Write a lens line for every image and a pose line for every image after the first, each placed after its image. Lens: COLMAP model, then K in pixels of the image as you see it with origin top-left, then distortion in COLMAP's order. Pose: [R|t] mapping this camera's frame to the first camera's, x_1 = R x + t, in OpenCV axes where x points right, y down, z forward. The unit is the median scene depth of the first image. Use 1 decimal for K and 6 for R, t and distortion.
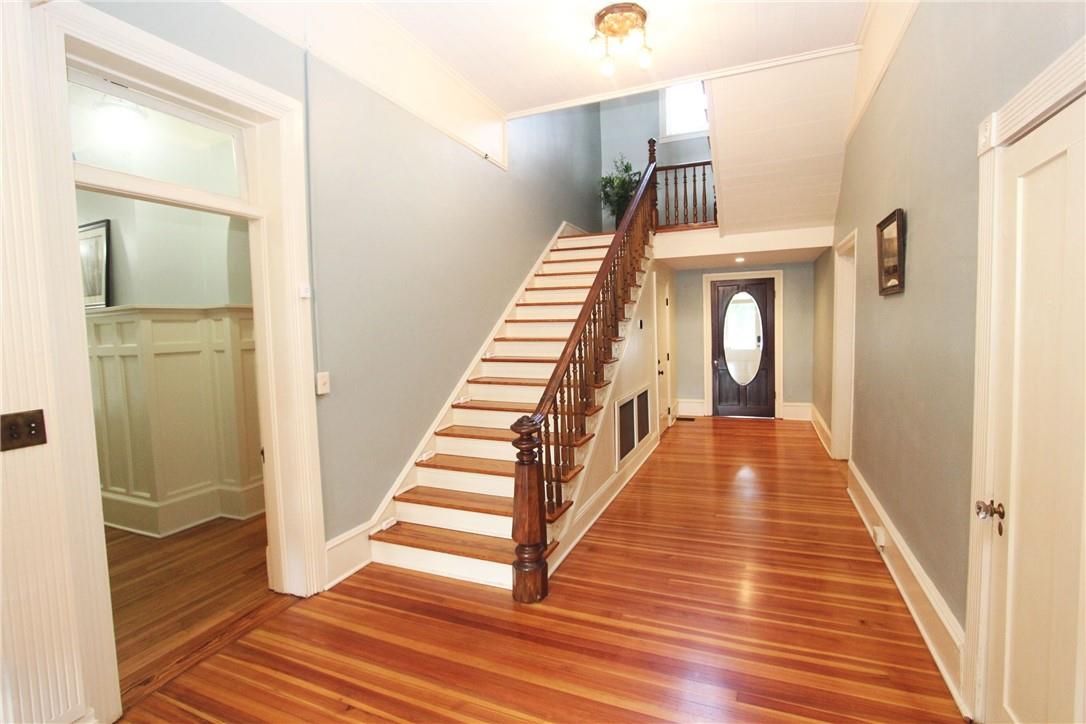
lens RADIAL K [[497.8, 0, 547.7], [0, 497.8, 355.7], [0, 0, 1]] dist [-0.014020, 0.001419]
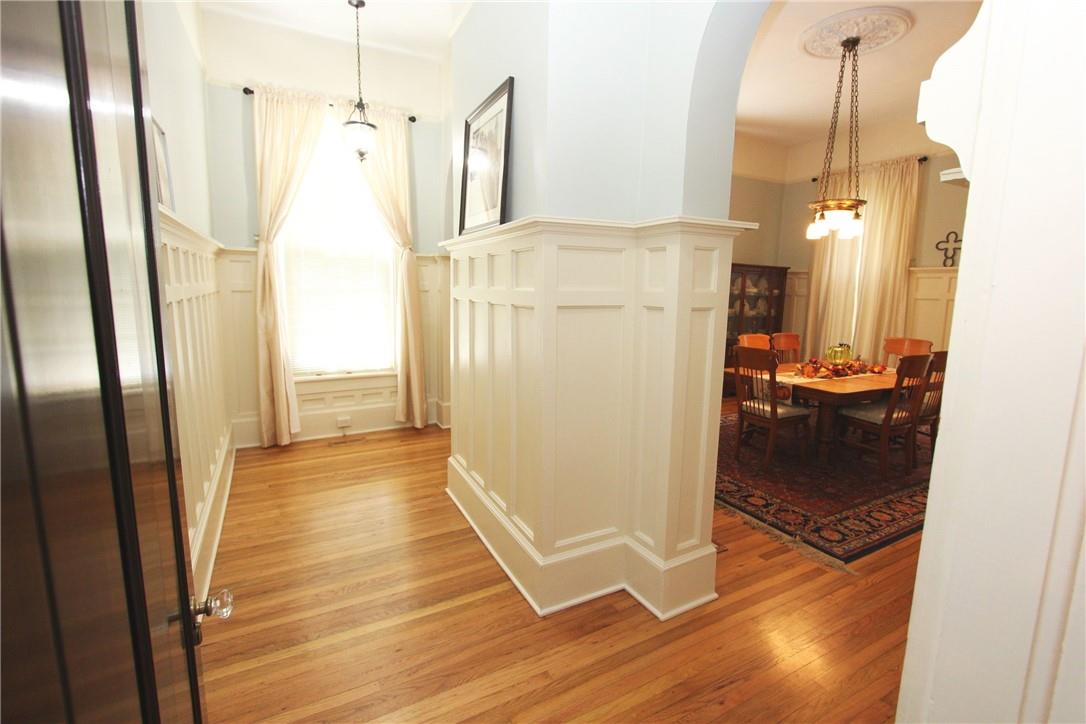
lens RADIAL K [[497.8, 0, 550.0], [0, 497.8, 359.8], [0, 0, 1]] dist [-0.014020, 0.001419]
pose [[0.787784, 0.134312, -0.601130, -0.424468], [-0.076589, 0.989722, 0.120765, -0.010396], [0.611172, -0.049097, 0.789974, 0.507143]]
